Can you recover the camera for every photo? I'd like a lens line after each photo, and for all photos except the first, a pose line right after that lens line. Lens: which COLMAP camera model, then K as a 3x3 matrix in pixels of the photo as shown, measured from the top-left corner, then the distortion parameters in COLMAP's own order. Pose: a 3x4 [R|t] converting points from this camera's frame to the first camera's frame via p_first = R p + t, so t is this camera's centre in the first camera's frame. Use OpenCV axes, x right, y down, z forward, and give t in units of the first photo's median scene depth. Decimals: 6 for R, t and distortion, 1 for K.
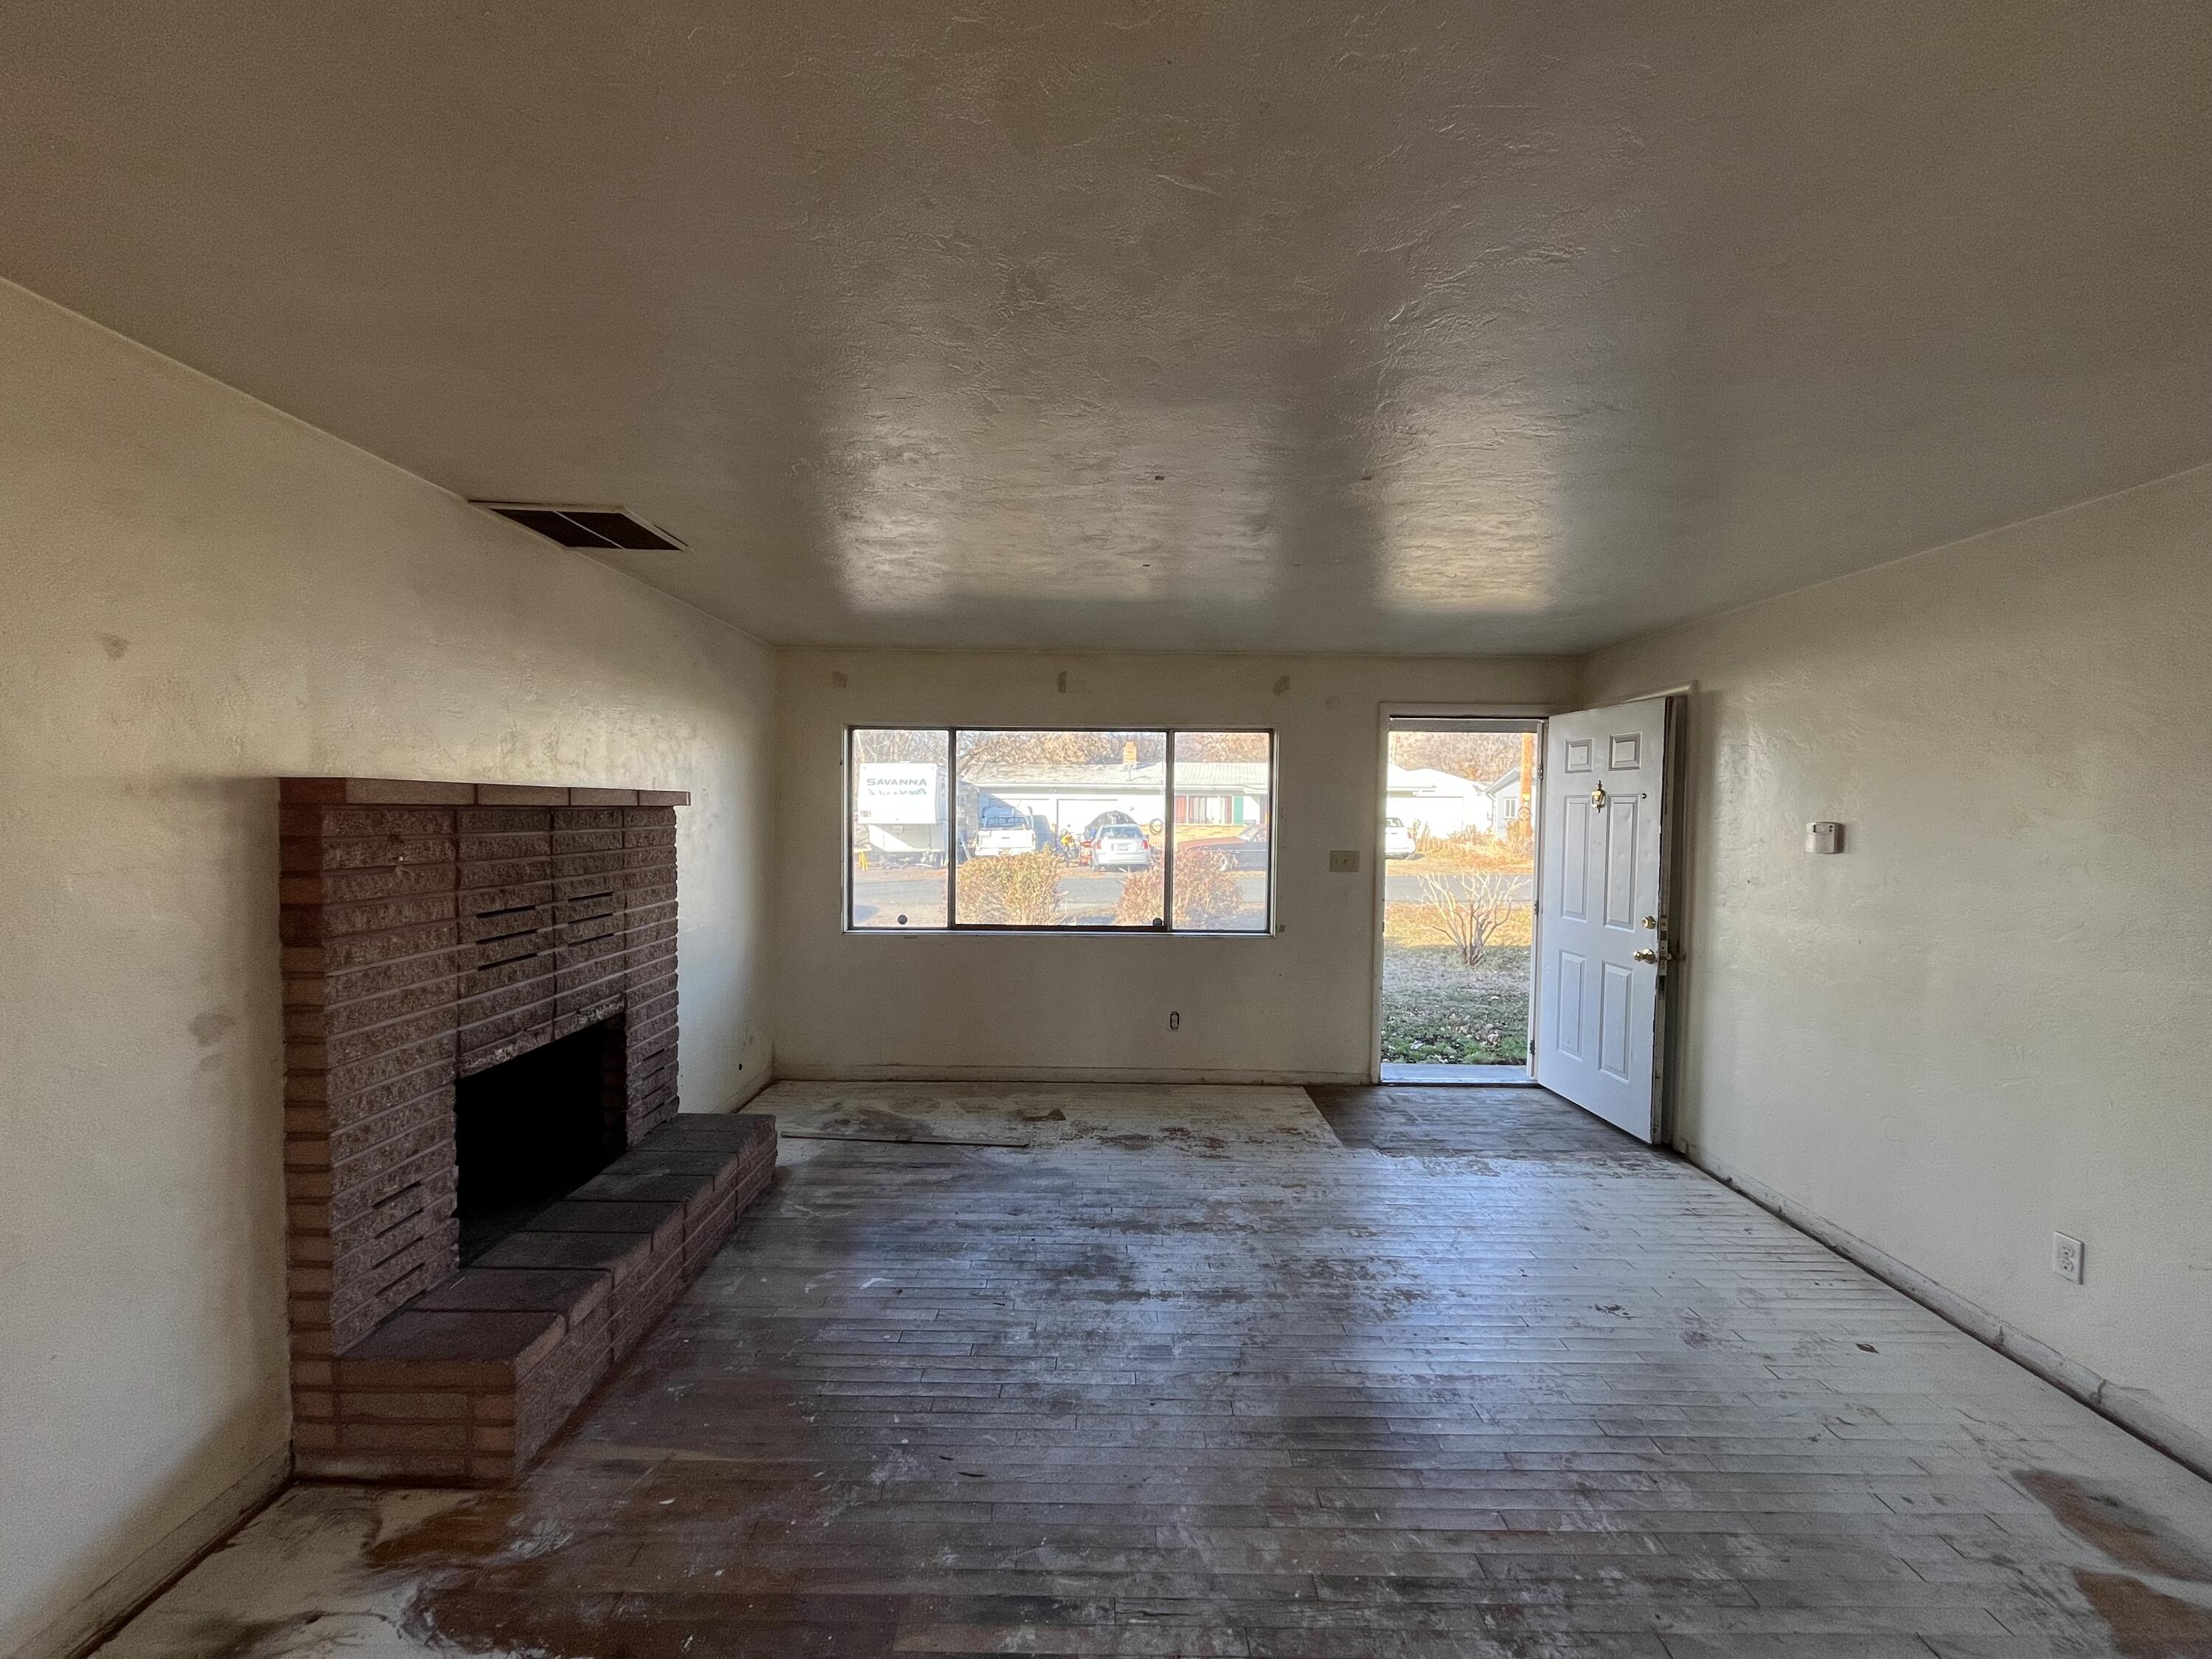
lens RADIAL K [[779.3, 0, 1160.1], [0, 779.3, 844.5], [0, 0, 1]] dist [-0.000339, -0.000052]
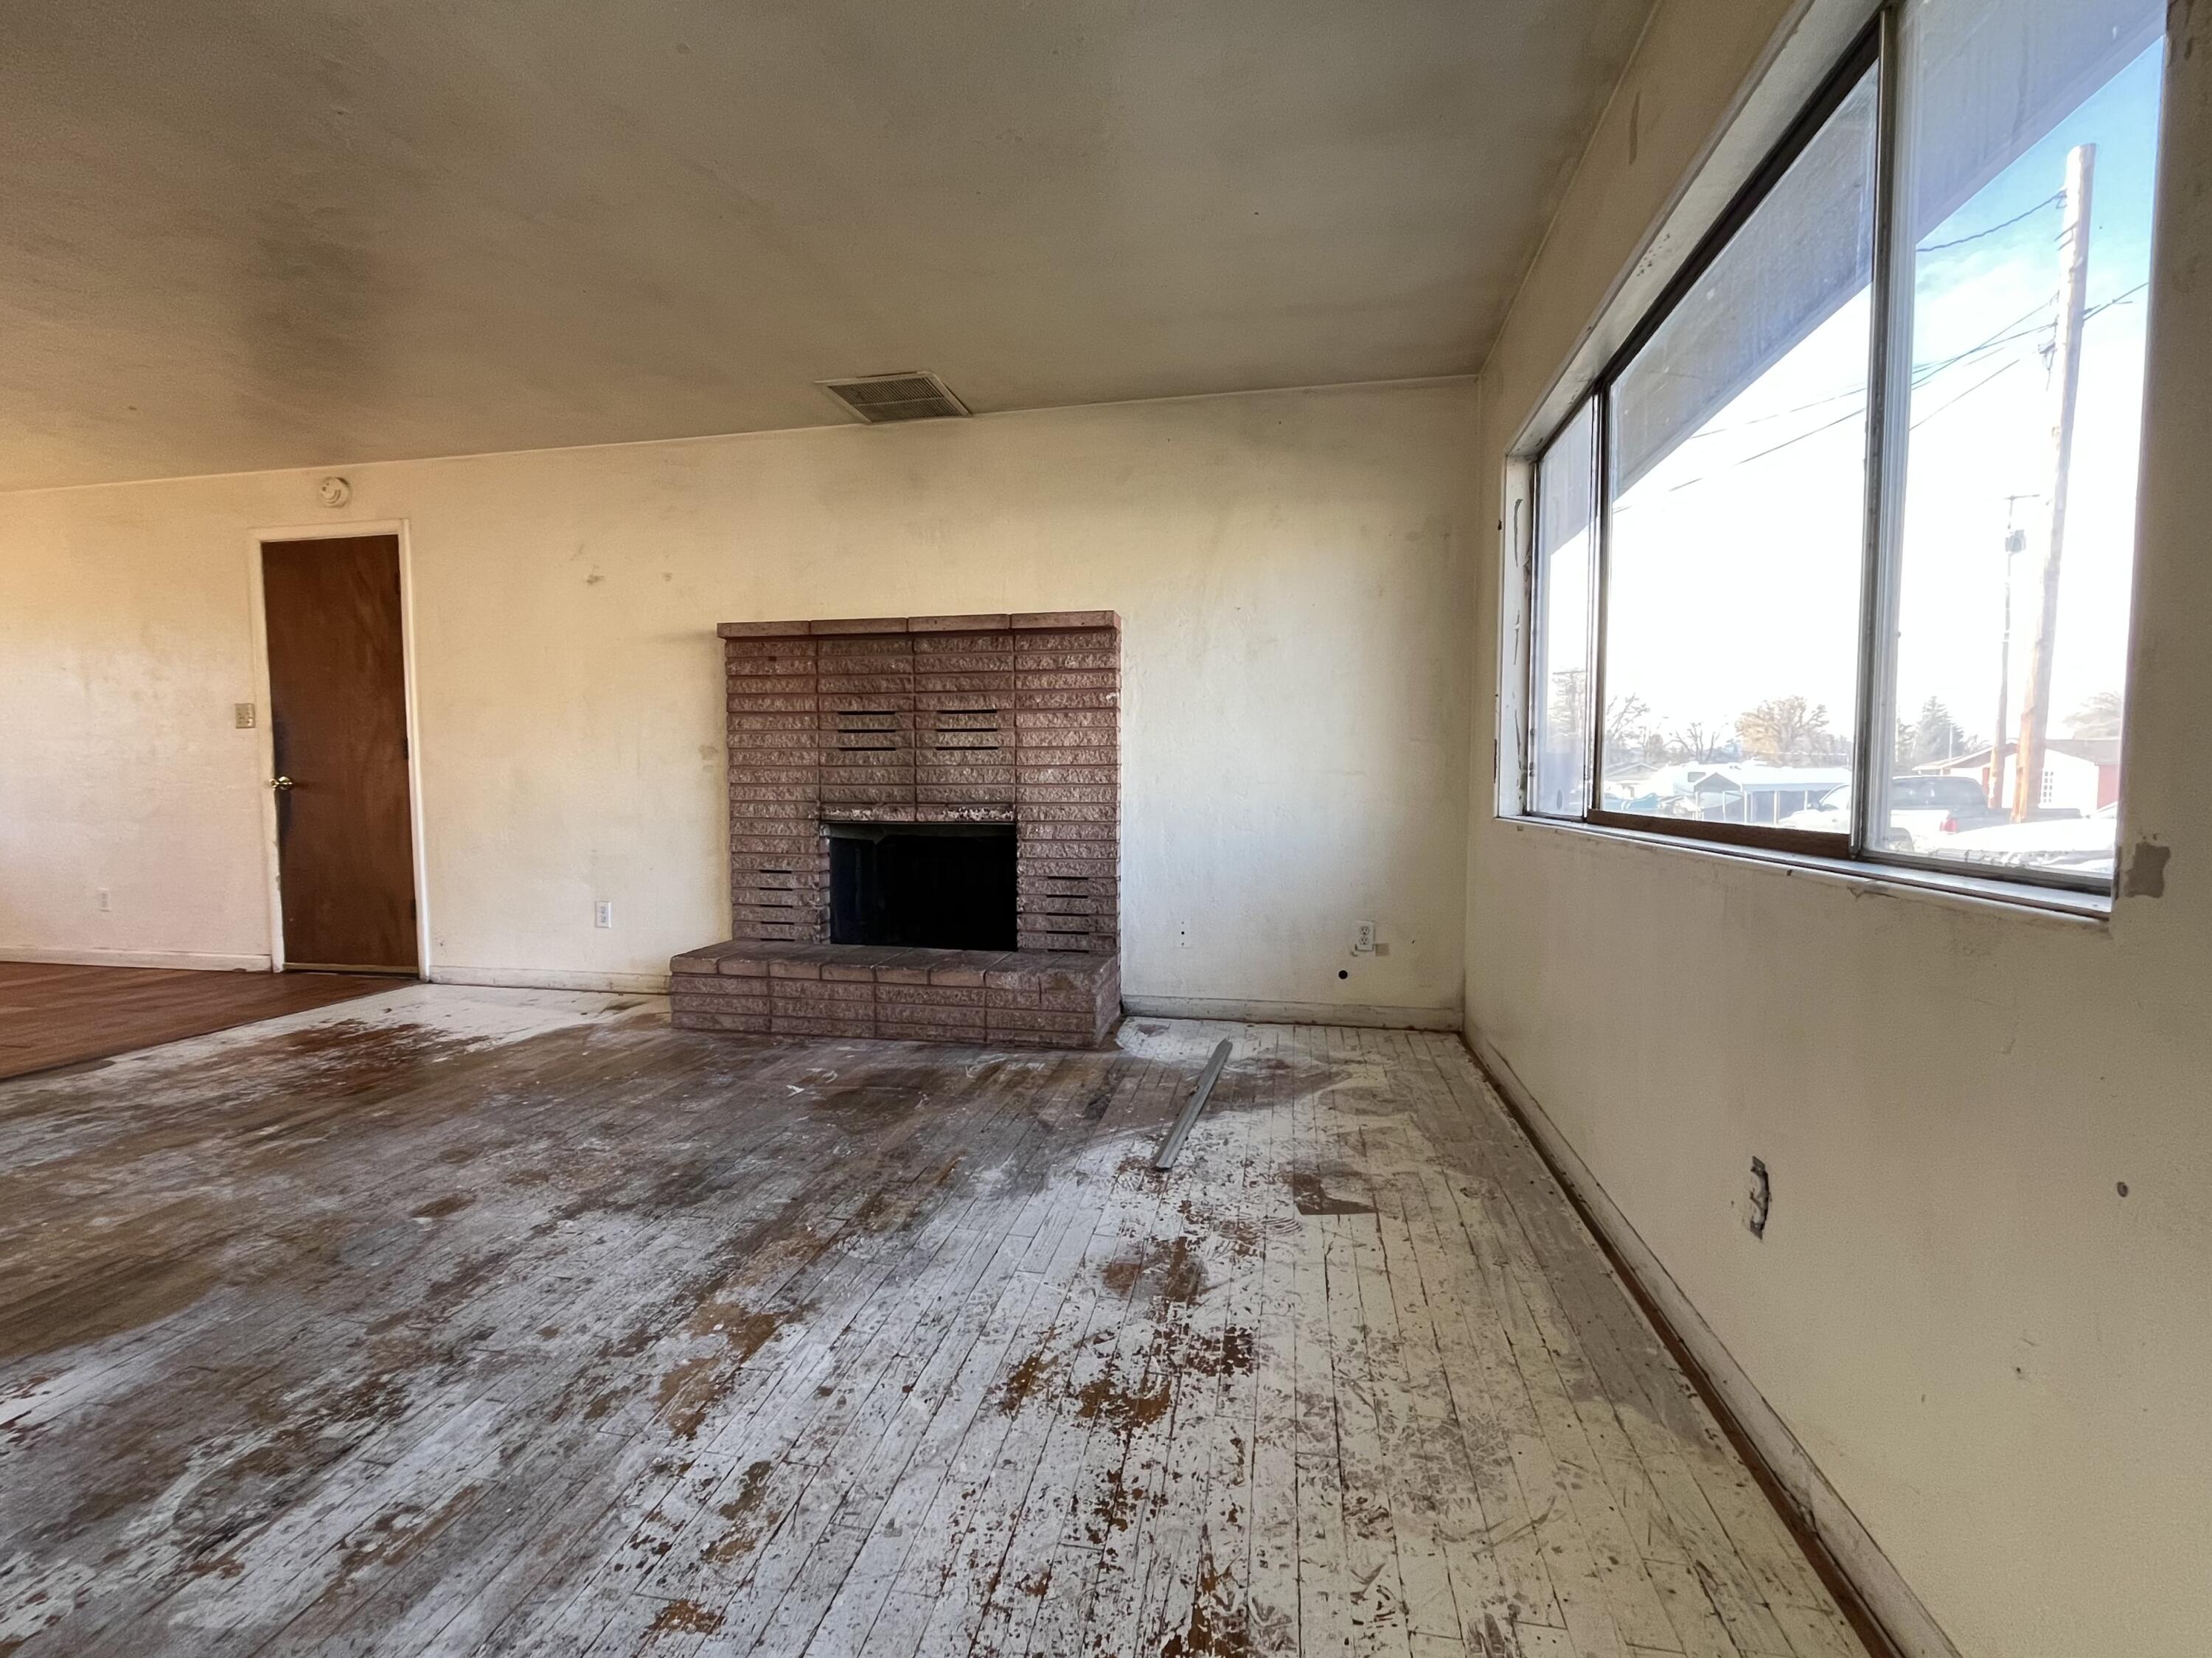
lens RADIAL K [[947.5, 0, 1093.1], [0, 947.5, 836.7], [0, 0, 1]] dist [-0.002811, -0.000598]
pose [[-0.200768, 0.047968, -0.978464, 0.573315], [-0.030593, 0.998006, 0.055203, 0.153965], [0.979161, 0.041017, -0.198900, 1.340158]]
